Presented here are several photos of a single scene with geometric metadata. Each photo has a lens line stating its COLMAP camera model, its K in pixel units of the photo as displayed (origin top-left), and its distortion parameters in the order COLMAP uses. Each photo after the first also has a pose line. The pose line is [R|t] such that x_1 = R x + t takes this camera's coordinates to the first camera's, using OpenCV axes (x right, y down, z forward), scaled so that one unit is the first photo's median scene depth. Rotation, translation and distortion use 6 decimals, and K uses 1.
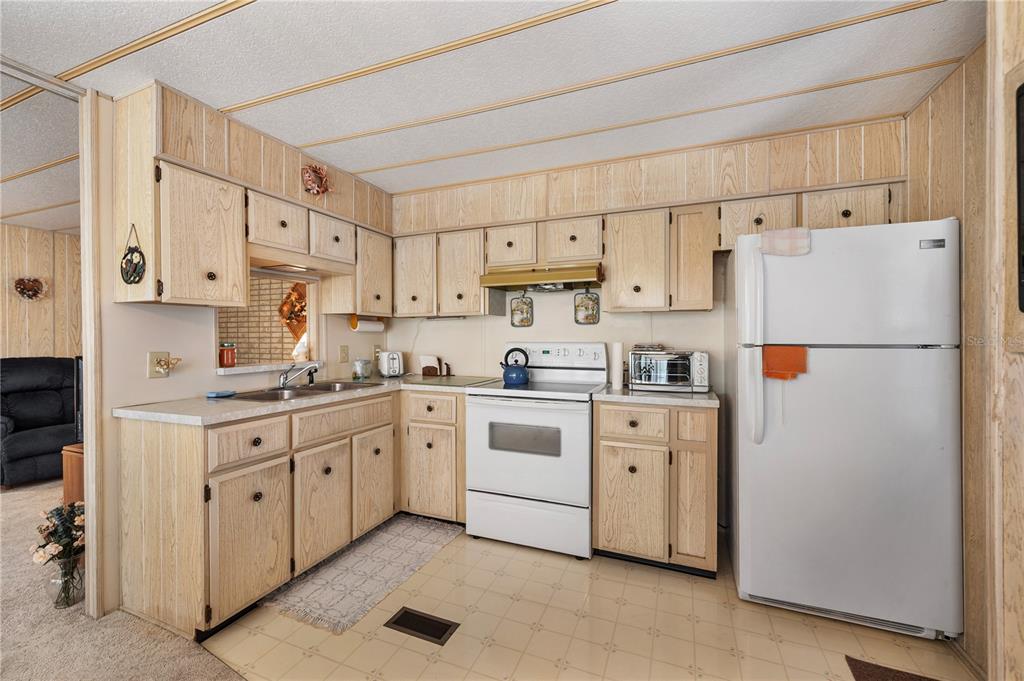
lens RADIAL K [[414.3, 0, 514.1], [0, 414.3, 339.2], [0, 0, 1]] dist [0.001662, 0.000059]
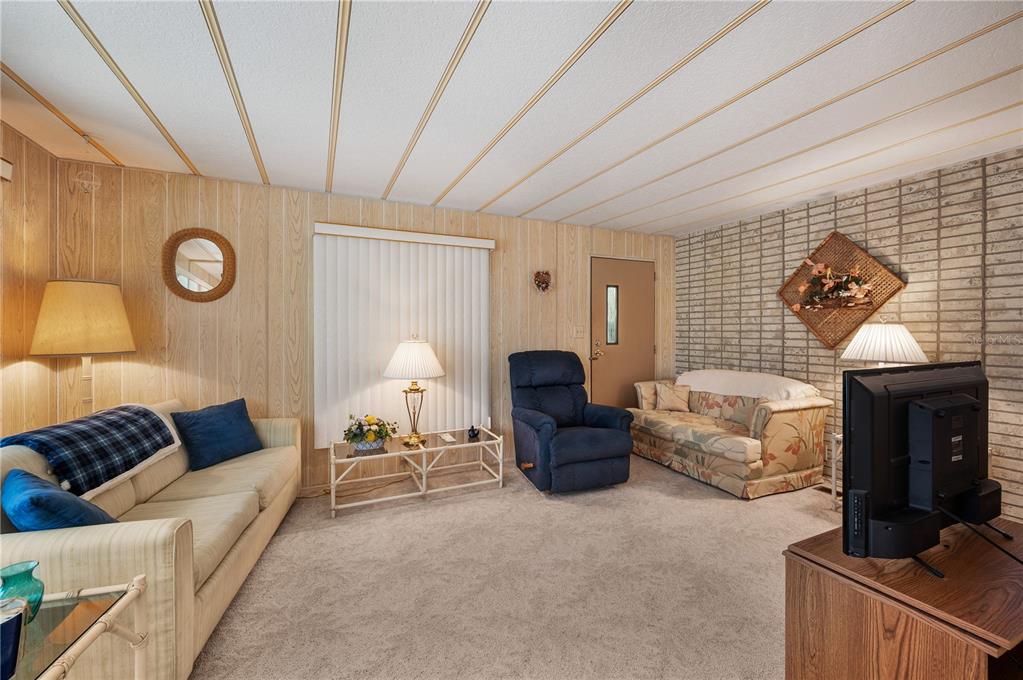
lens RADIAL K [[413.9, 0, 510.9], [0, 413.9, 333.1], [0, 0, 1]] dist [0.001662, 0.000059]
pose [[0.736675, 0.006976, -0.676211, -0.420218], [-0.006810, 0.999973, 0.002898, 0.000291], [0.676212, 0.002470, 0.736703, 0.165868]]
